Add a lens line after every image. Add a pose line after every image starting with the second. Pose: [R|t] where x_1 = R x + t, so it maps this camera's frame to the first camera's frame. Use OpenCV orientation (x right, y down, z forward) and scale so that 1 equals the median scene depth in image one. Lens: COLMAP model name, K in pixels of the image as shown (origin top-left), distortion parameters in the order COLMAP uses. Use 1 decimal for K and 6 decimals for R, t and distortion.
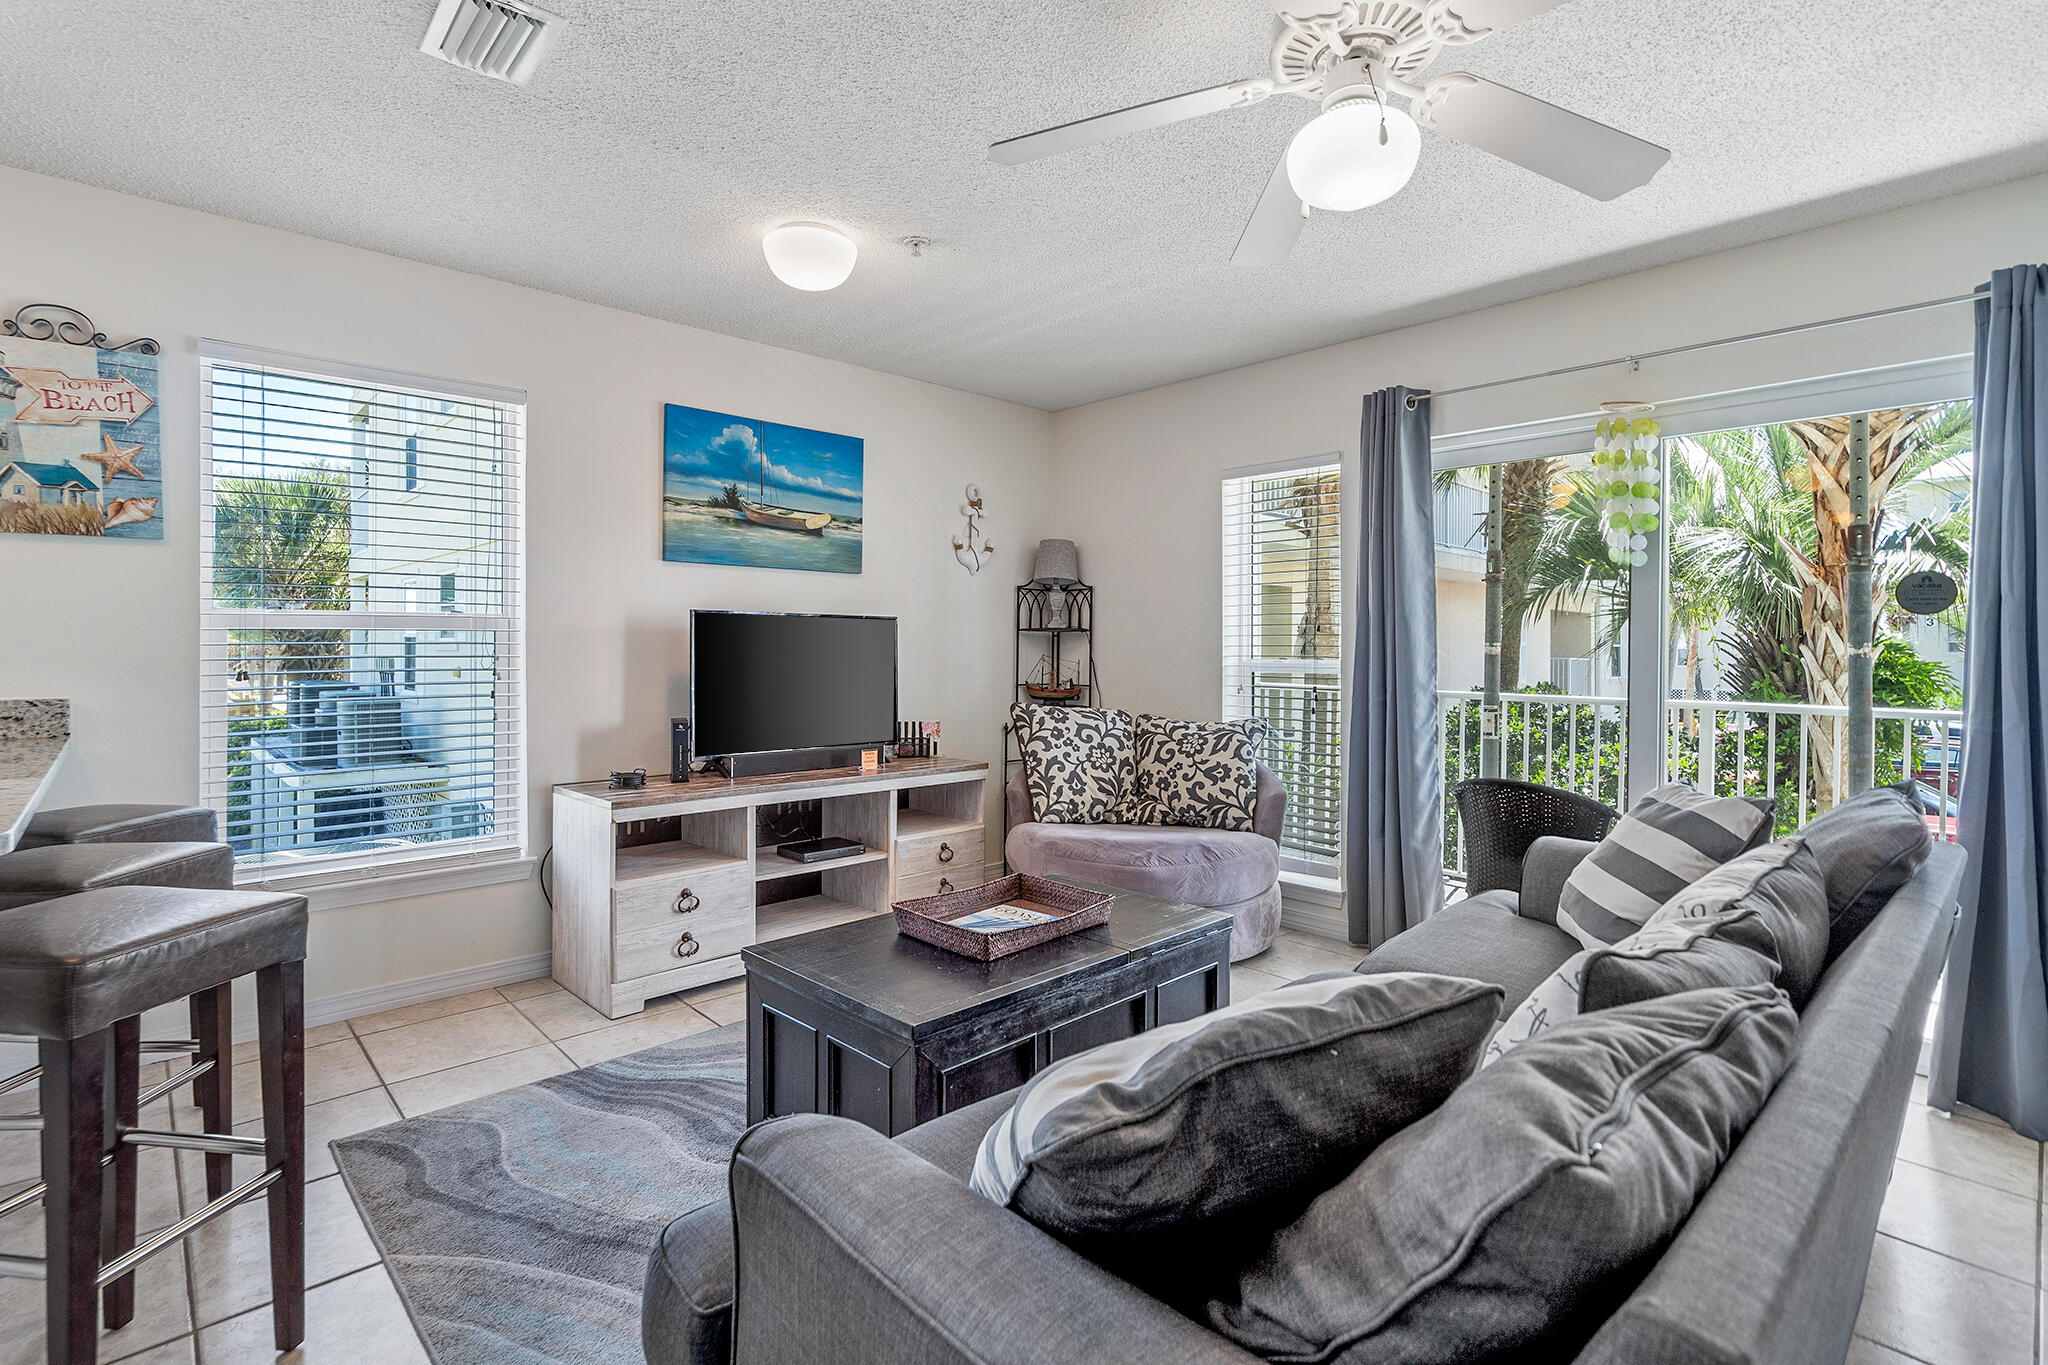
lens RADIAL K [[955.1, 0, 995.1], [0, 955.1, 648.6], [0, 0, 1]] dist [-0.012146, 0.001862]
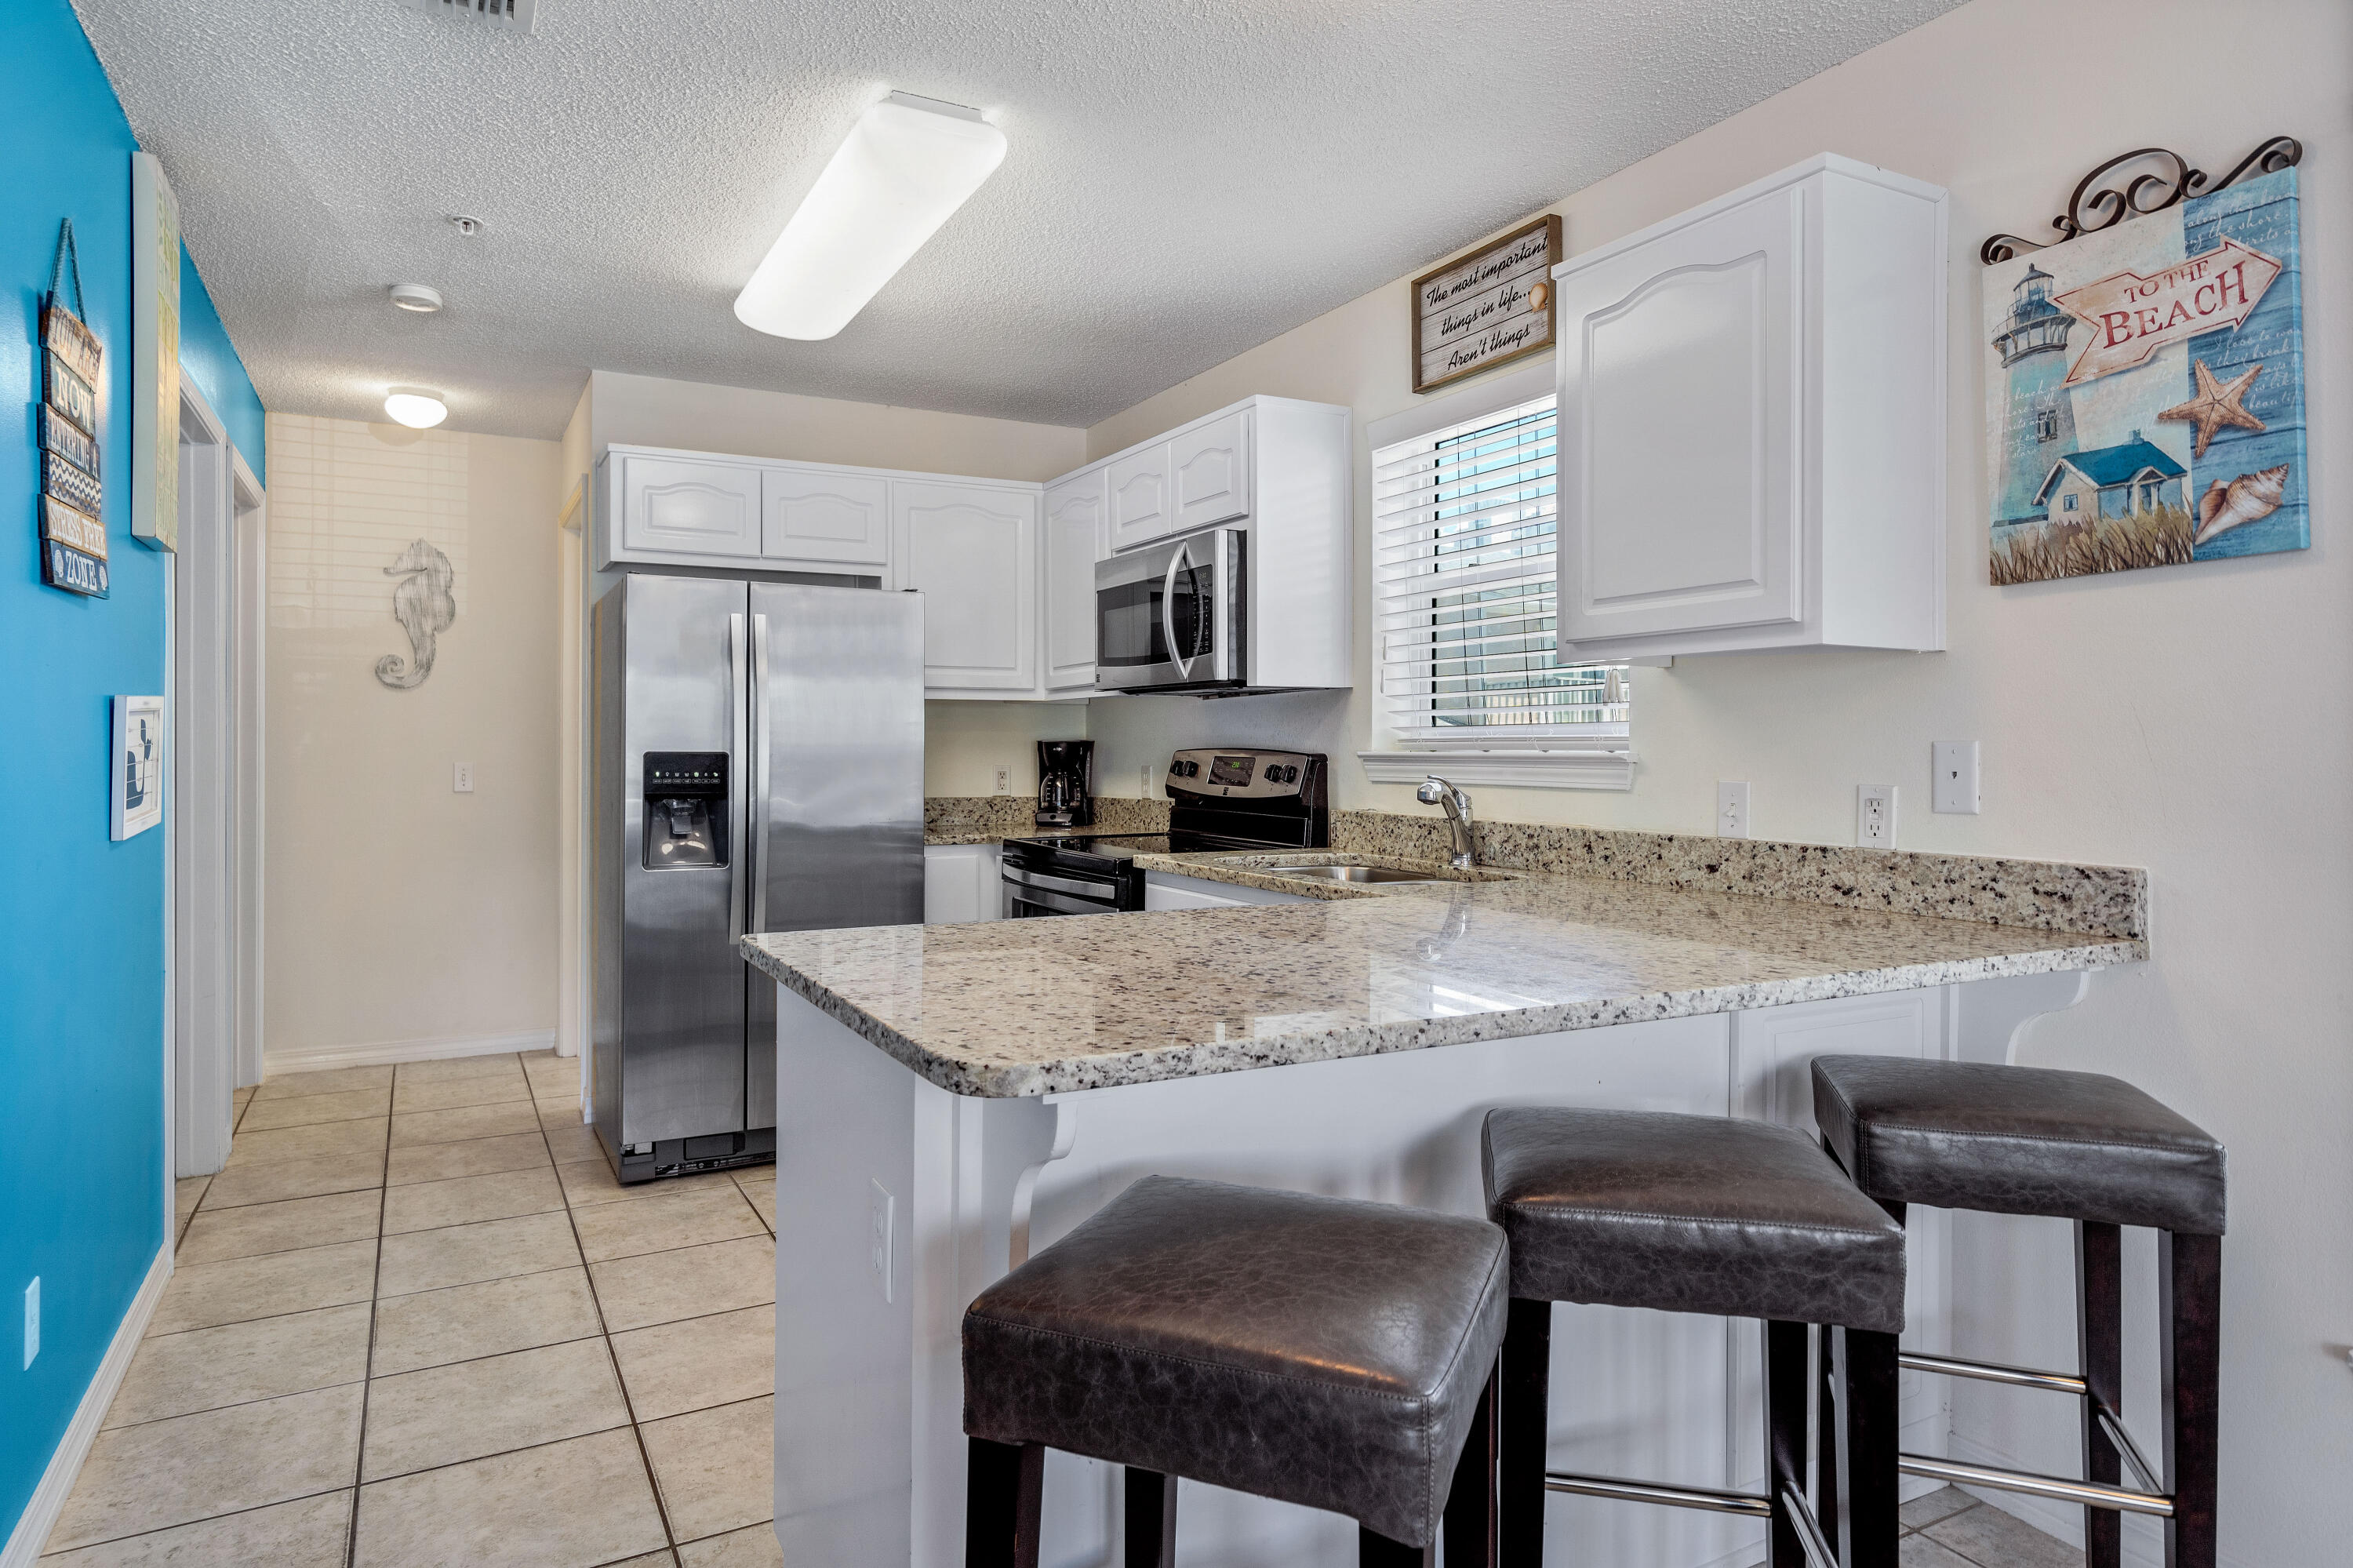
lens RADIAL K [[1368.1, 0, 1174.2], [0, 1368.1, 753.7], [0, 0, 1]] dist [0.005146, 0.002323]
pose [[-0.233854, -0.001654, -0.972270, -0.055061], [-0.009708, 0.999953, 0.000634, -0.005807], [0.972223, 0.009587, -0.233859, 0.421545]]
